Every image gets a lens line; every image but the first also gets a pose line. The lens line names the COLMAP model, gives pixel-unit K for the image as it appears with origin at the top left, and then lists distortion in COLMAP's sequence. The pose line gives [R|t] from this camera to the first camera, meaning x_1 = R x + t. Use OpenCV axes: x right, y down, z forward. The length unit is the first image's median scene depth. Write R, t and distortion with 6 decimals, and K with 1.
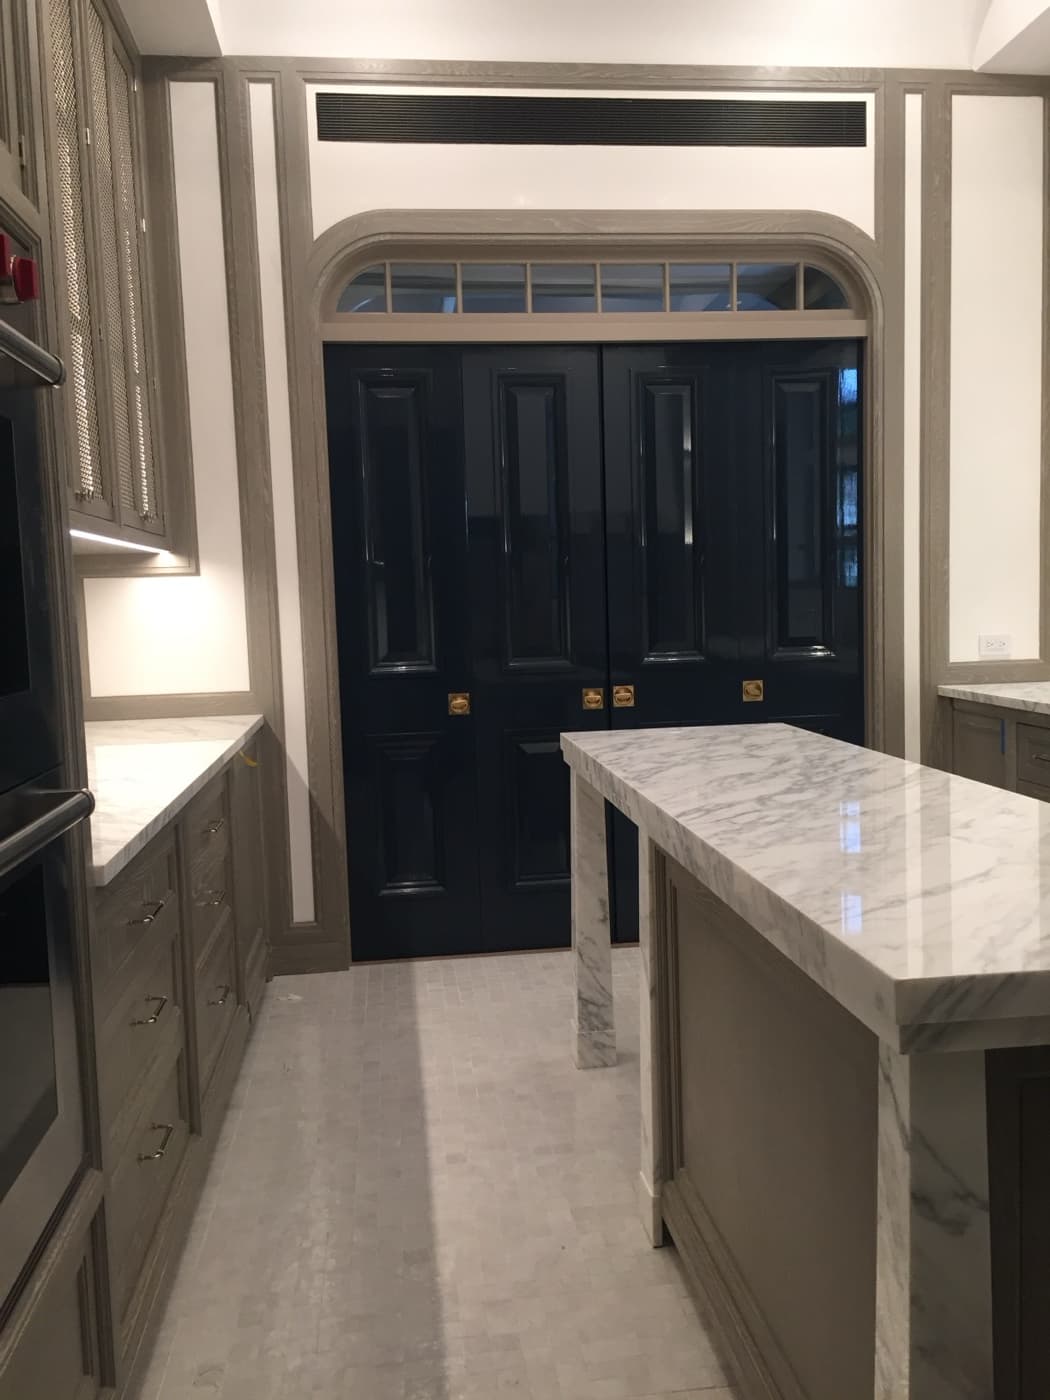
lens RADIAL K [[1199.2, 0, 533.4], [0, 1199.2, 696.1], [0, 0, 1]] dist [0.088609, -0.123482]
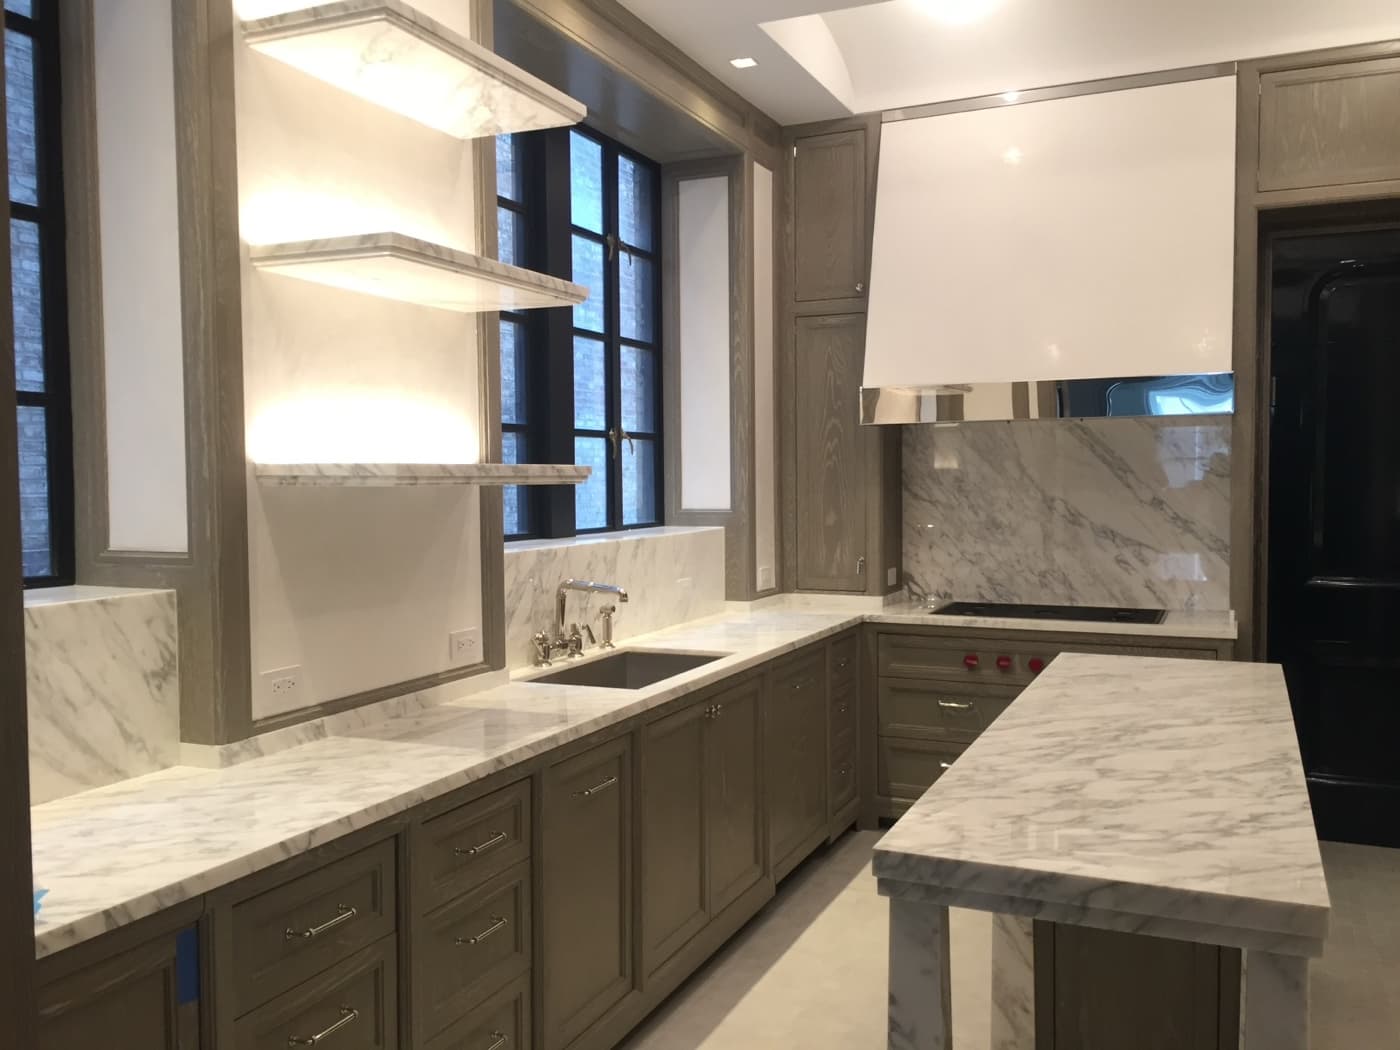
lens RADIAL K [[1199.2, 0, 693.0], [0, 1199.2, 528.1], [0, 0, 1]] dist [0.088609, -0.123482]
pose [[-0.853806, 0.014434, 0.520391, -0.013527], [0.077381, 0.992030, 0.099443, -0.155604], [-0.514808, 0.125174, -0.848118, 1.245469]]
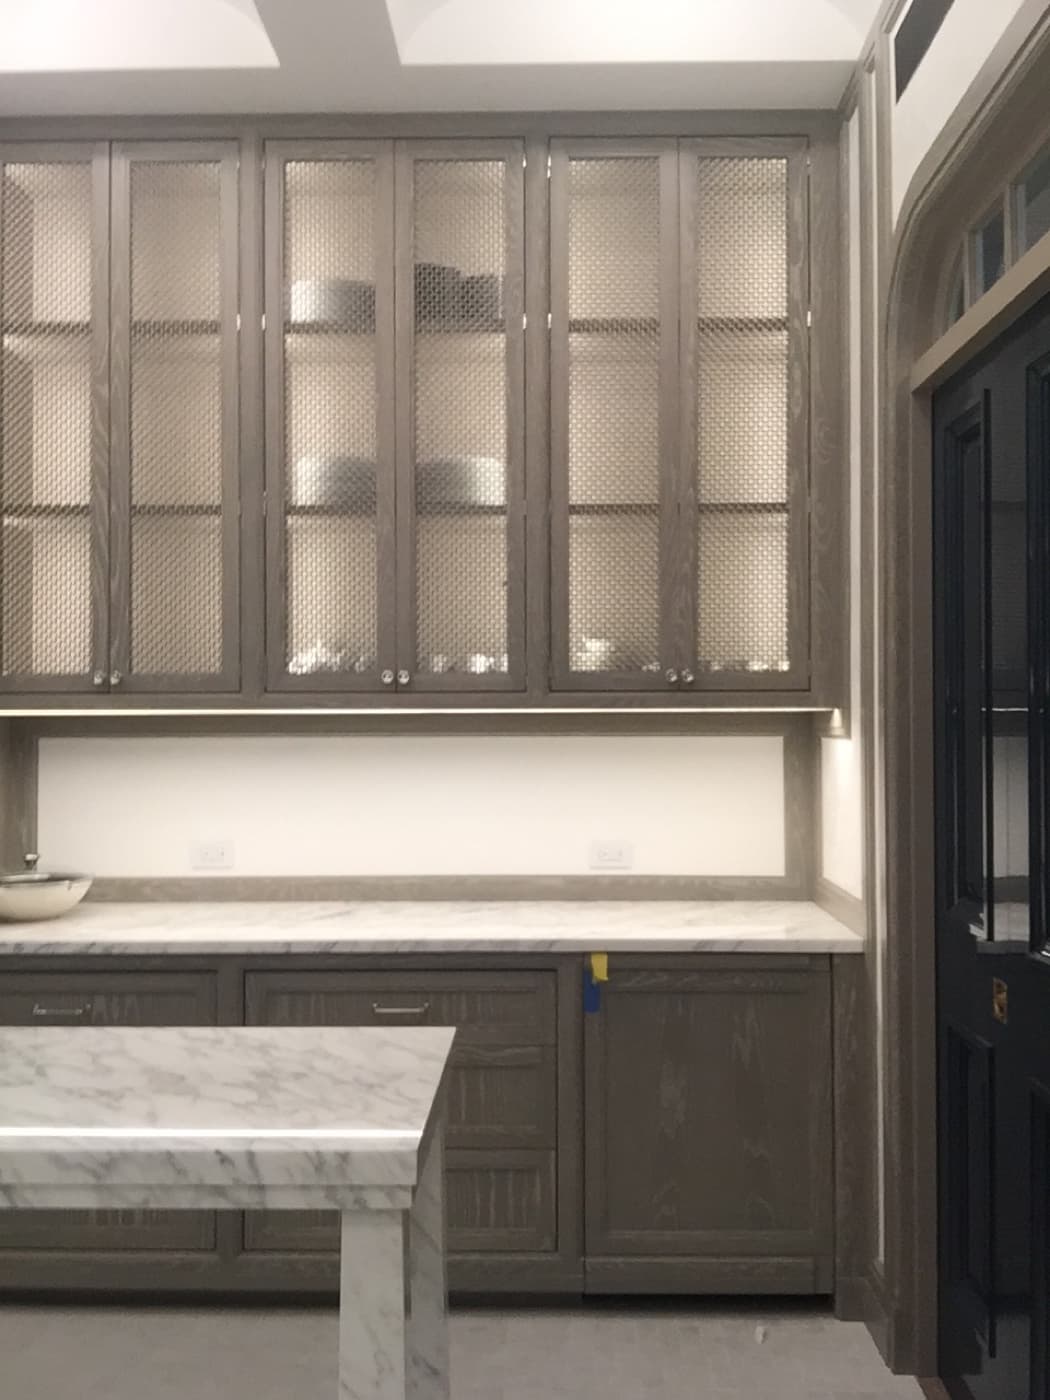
lens RADIAL K [[1293.1, 0, 541.0], [0, 1293.1, 700.2], [0, 0, 1]] dist [0.099263, -0.213490]
pose [[-0.134868, 0.017259, -0.990713, 0.558947], [-0.076526, 0.996681, 0.027780, -0.131825], [0.987904, 0.079562, -0.133100, 0.908985]]
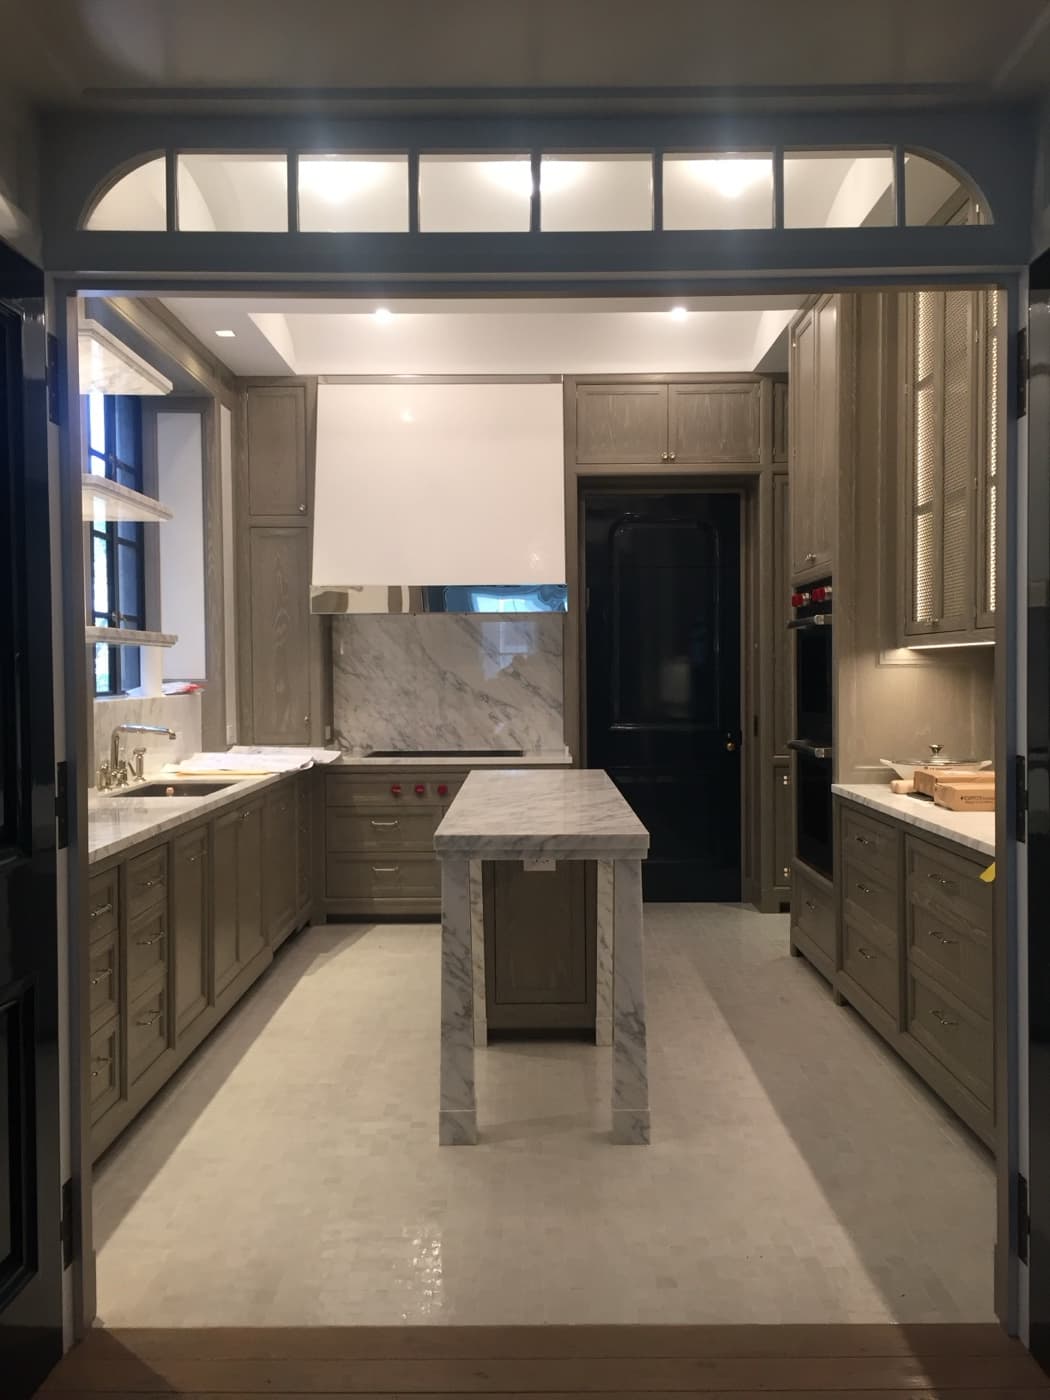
lens RADIAL K [[1209.5, 0, 528.9], [0, 1209.5, 697.0], [0, 0, 1]] dist [0.092748, -0.000052]
pose [[-0.991736, 0.033805, 0.123758, -0.007371], [0.046526, 0.993758, 0.101388, -0.165177], [-0.119558, 0.106308, -0.987119, 1.672654]]
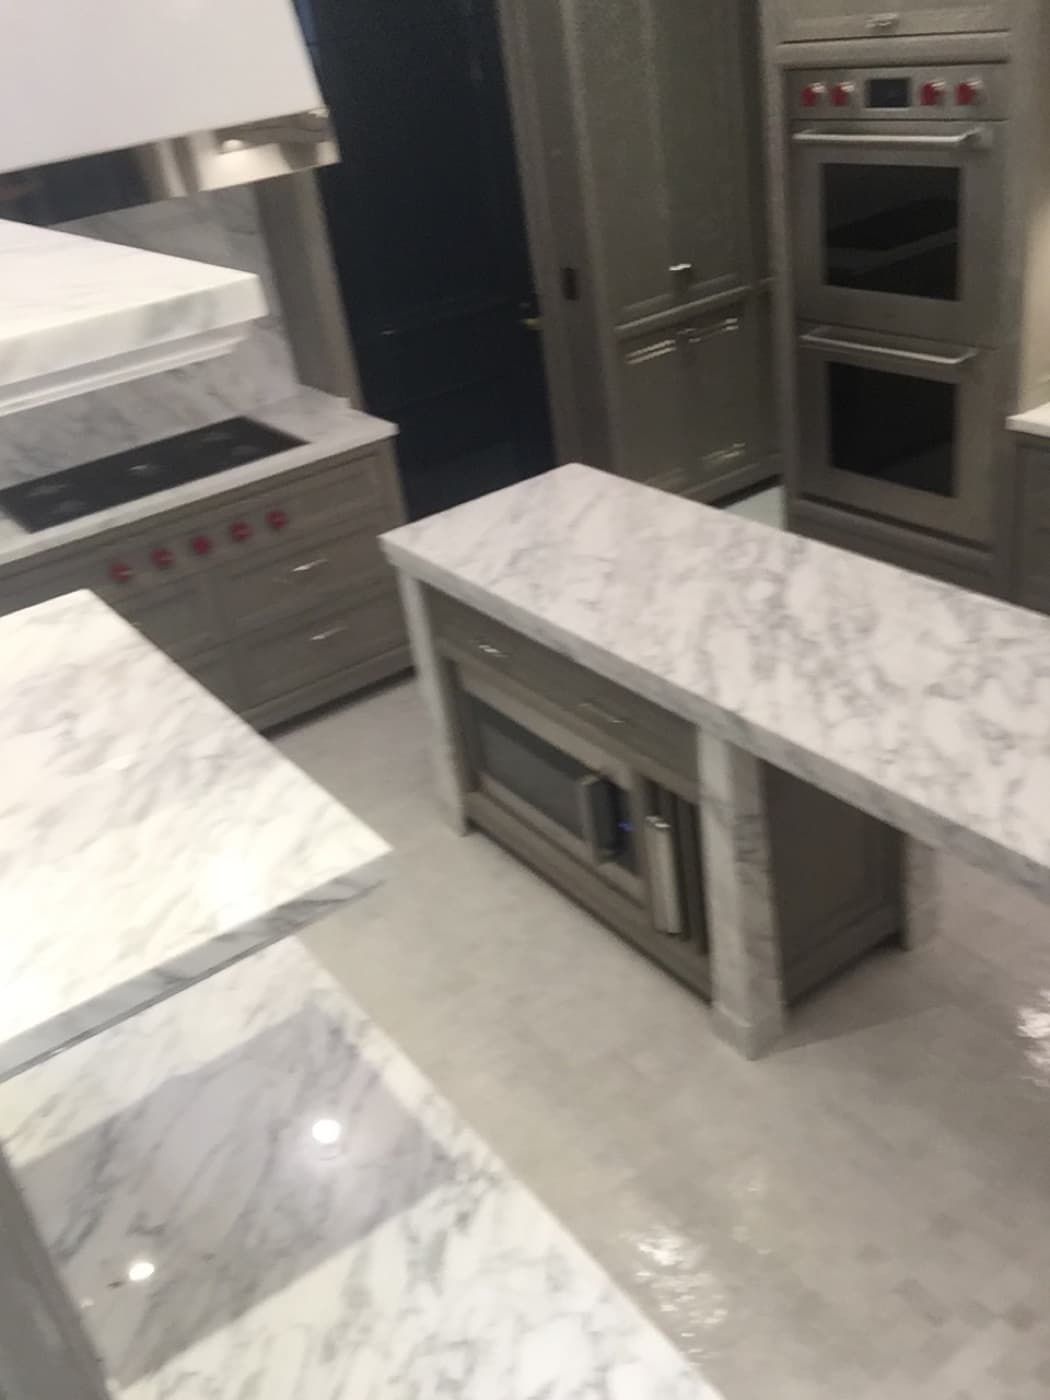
lens RADIAL K [[1293.1, 0, 541.0], [0, 1293.1, 700.2], [0, 0, 1]] dist [0.099263, -0.213490]
pose [[-0.864757, 0.363856, -0.346127, 0.469406], [0.119029, 0.818100, 0.562623, -0.303592], [0.487880, 0.445333, -0.750767, 1.008644]]
